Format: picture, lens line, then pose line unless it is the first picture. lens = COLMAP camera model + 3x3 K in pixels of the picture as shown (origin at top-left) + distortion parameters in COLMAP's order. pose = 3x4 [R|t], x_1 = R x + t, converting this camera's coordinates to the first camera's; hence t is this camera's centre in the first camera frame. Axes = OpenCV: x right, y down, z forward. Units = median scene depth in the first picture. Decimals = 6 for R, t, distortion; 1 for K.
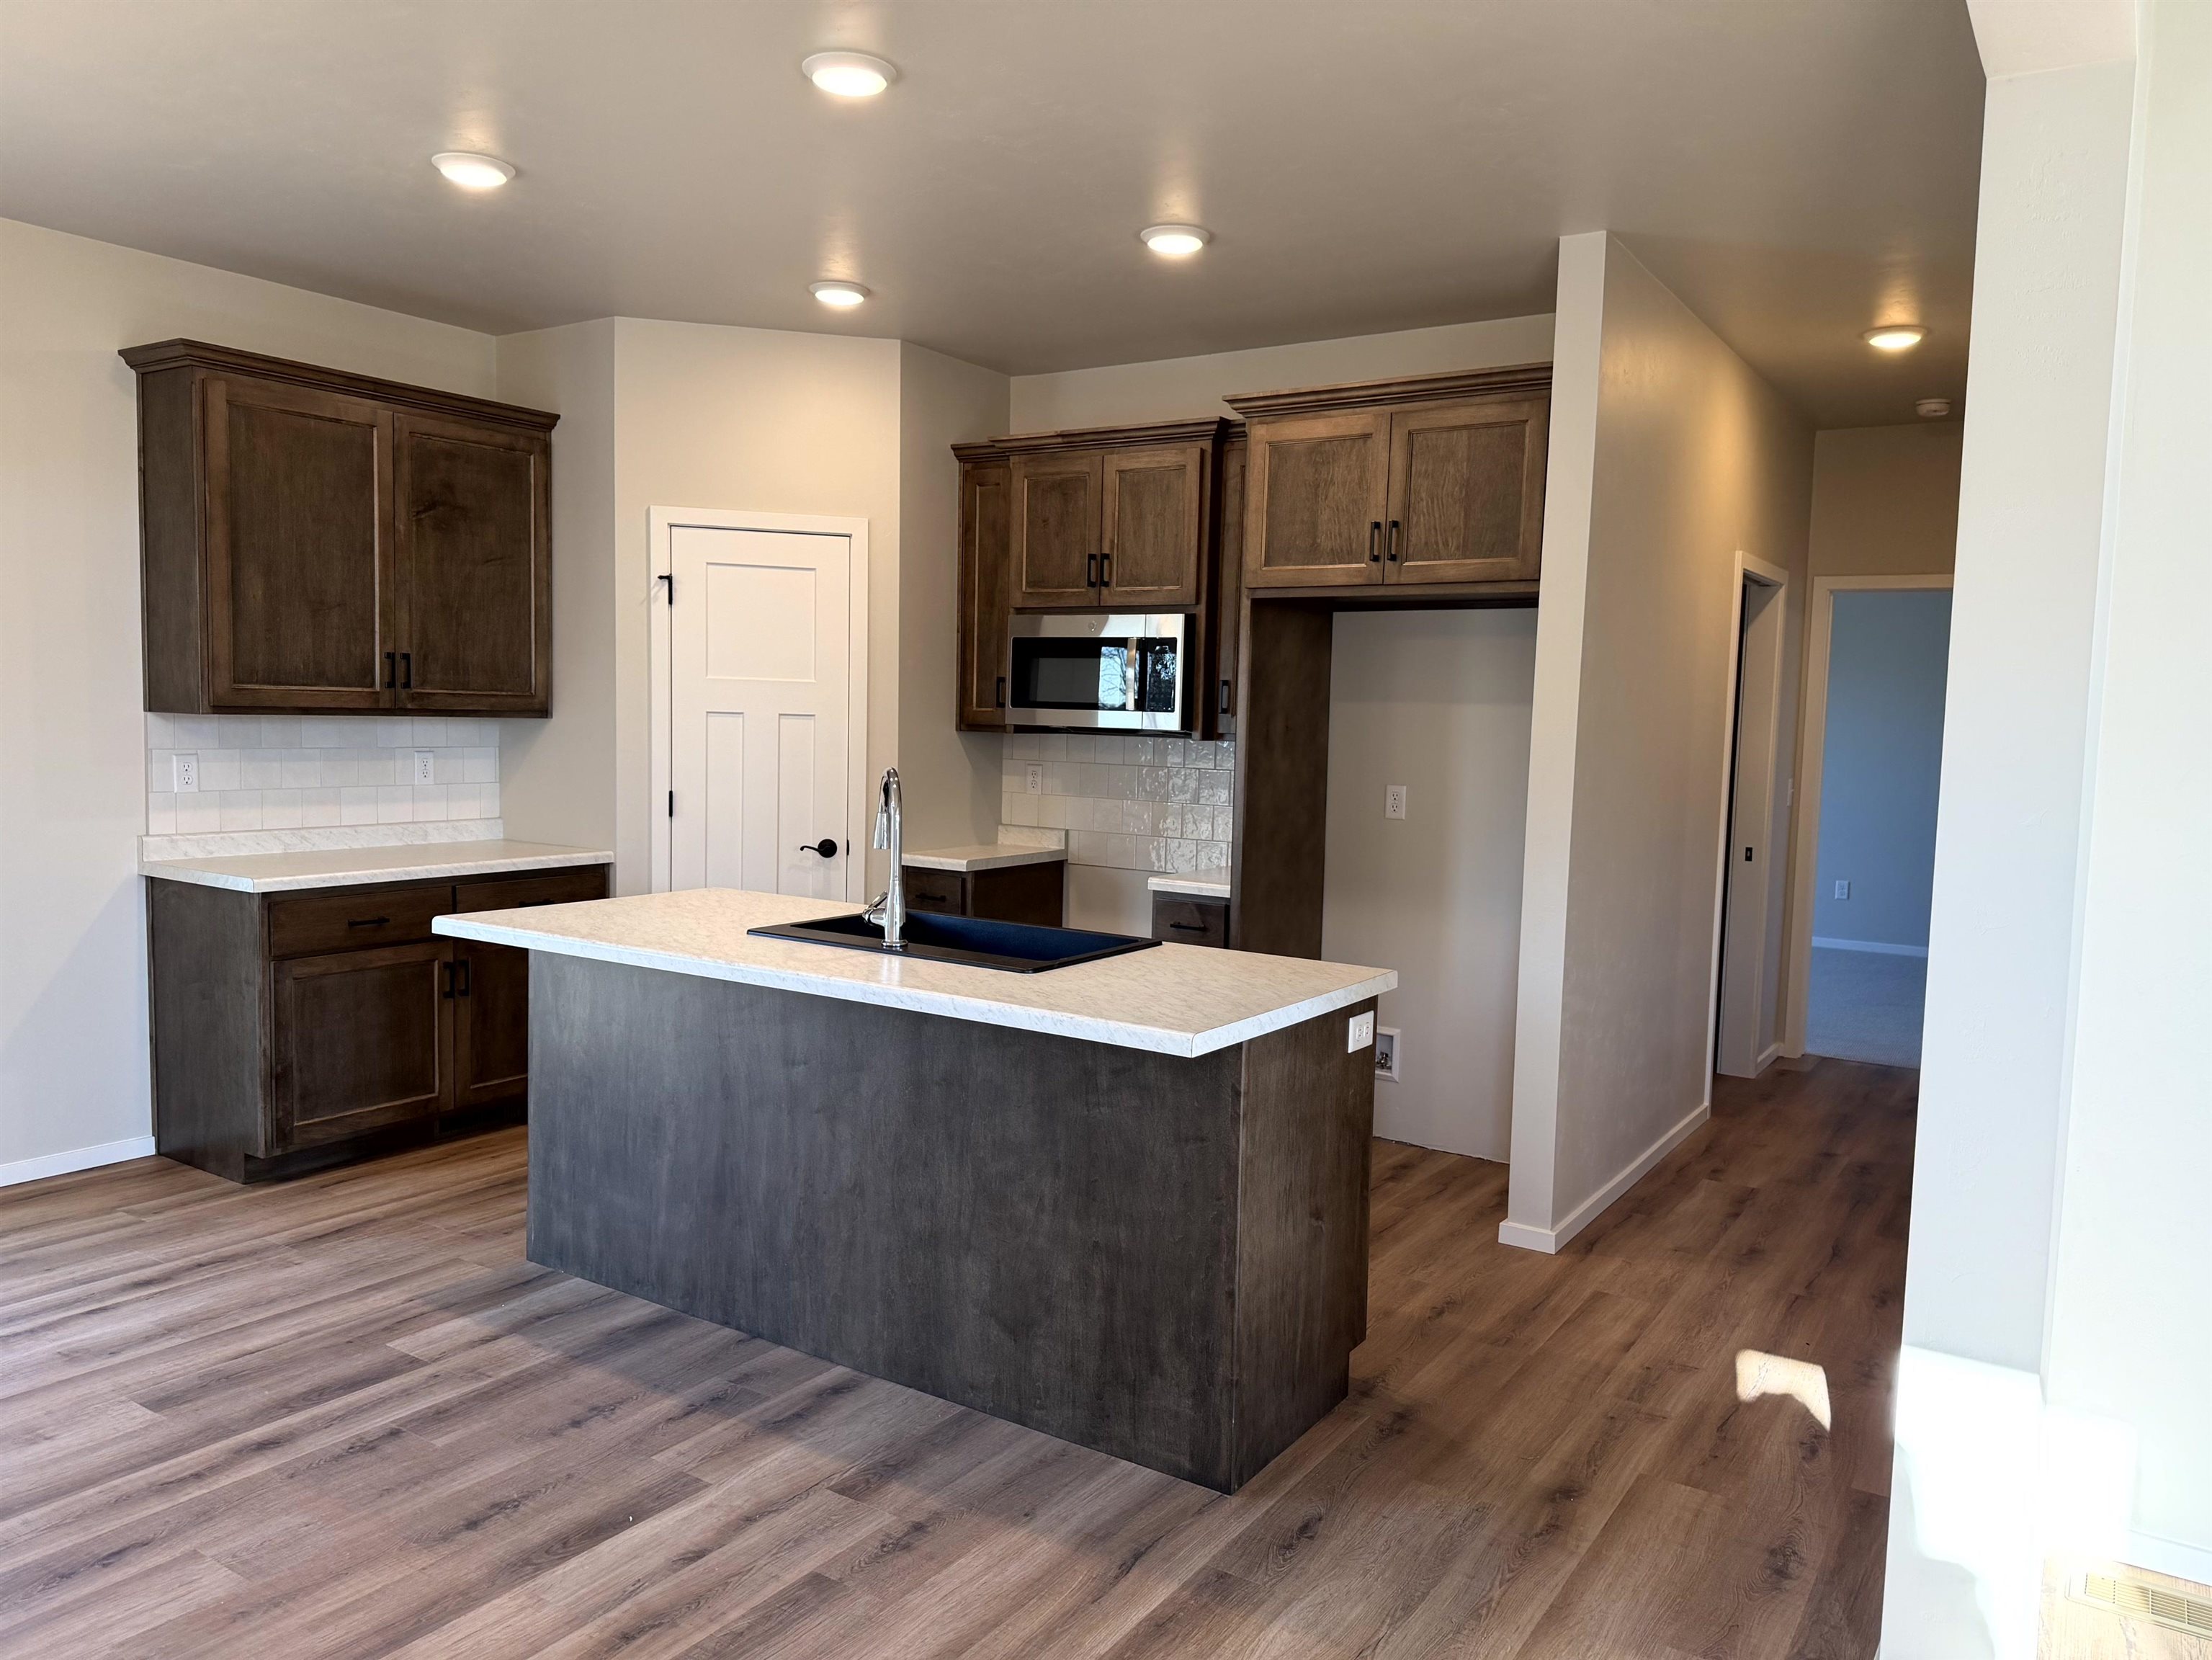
lens RADIAL K [[1547.3, 0, 1105.8], [0, 1547.3, 827.7], [0, 0, 1]] dist [-0.000253, -0.003014]
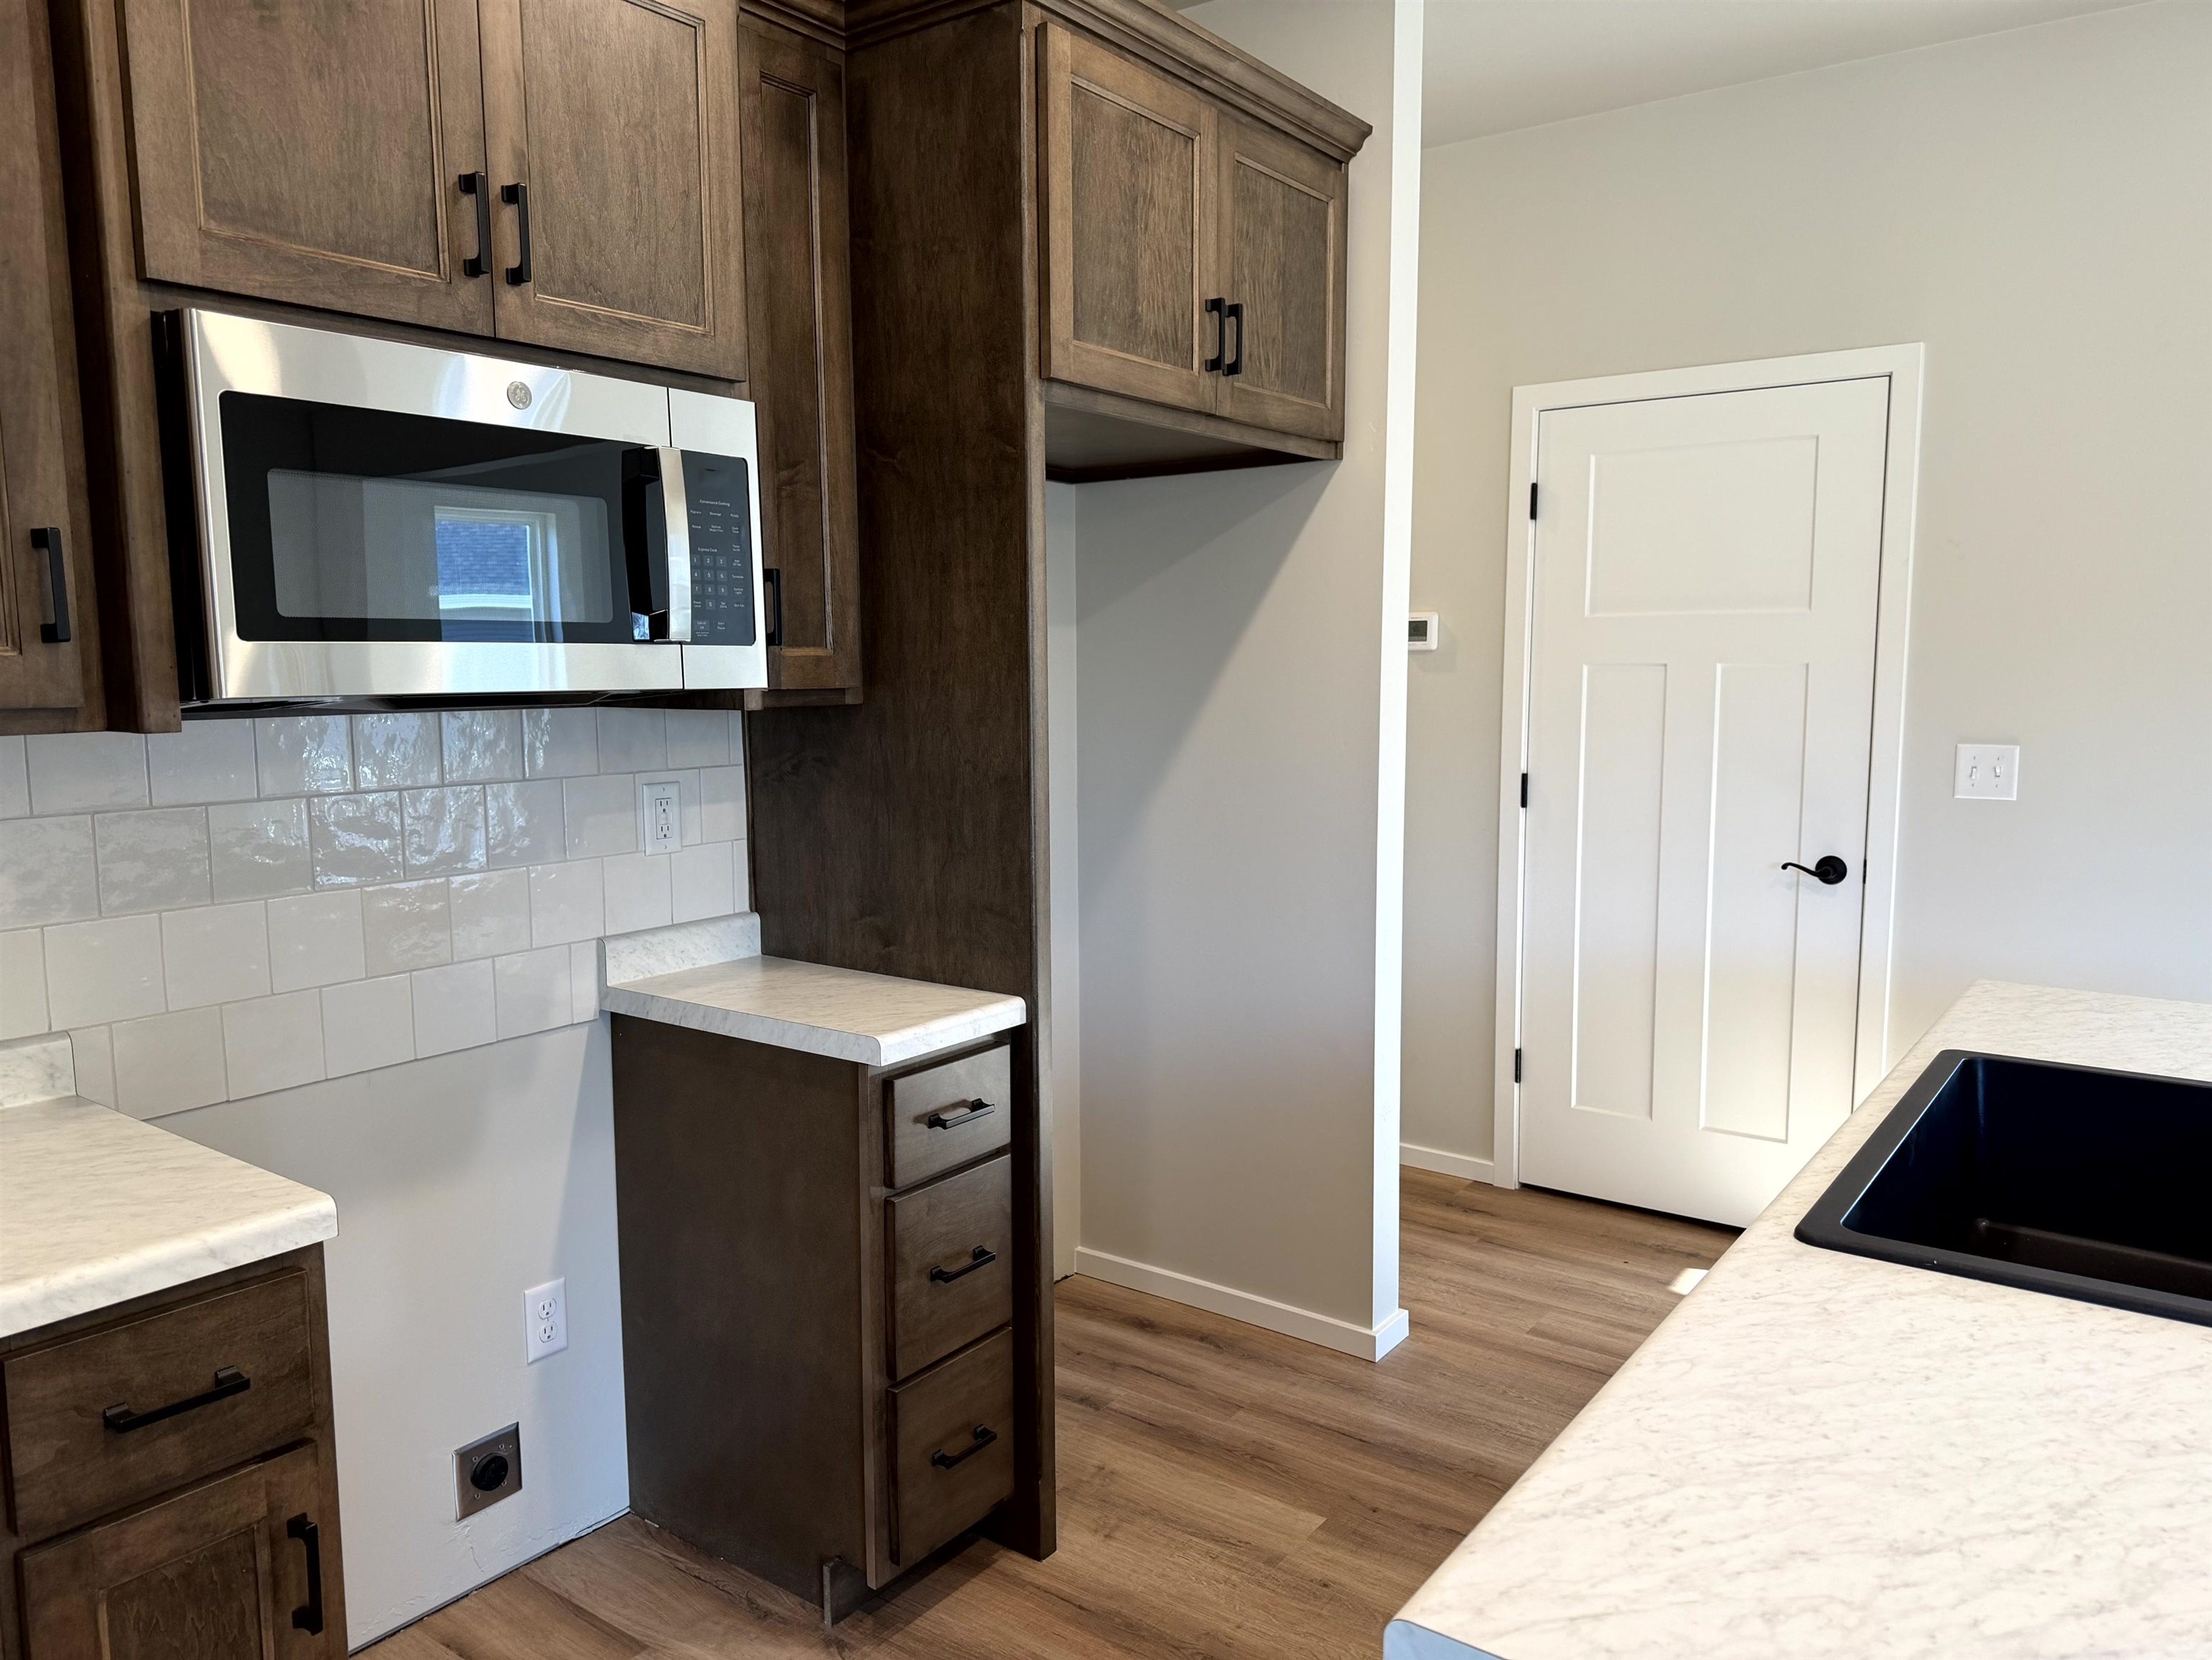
lens RADIAL K [[1547.3, 0, 1105.5], [0, 1547.3, 840.9], [0, 0, 1]] dist [-0.000253, -0.003014]
pose [[0.057850, -0.145821, 0.987618, -0.408754], [0.080380, 0.986743, 0.140984, -0.081988], [-0.995084, 0.071229, 0.068804, 0.986959]]
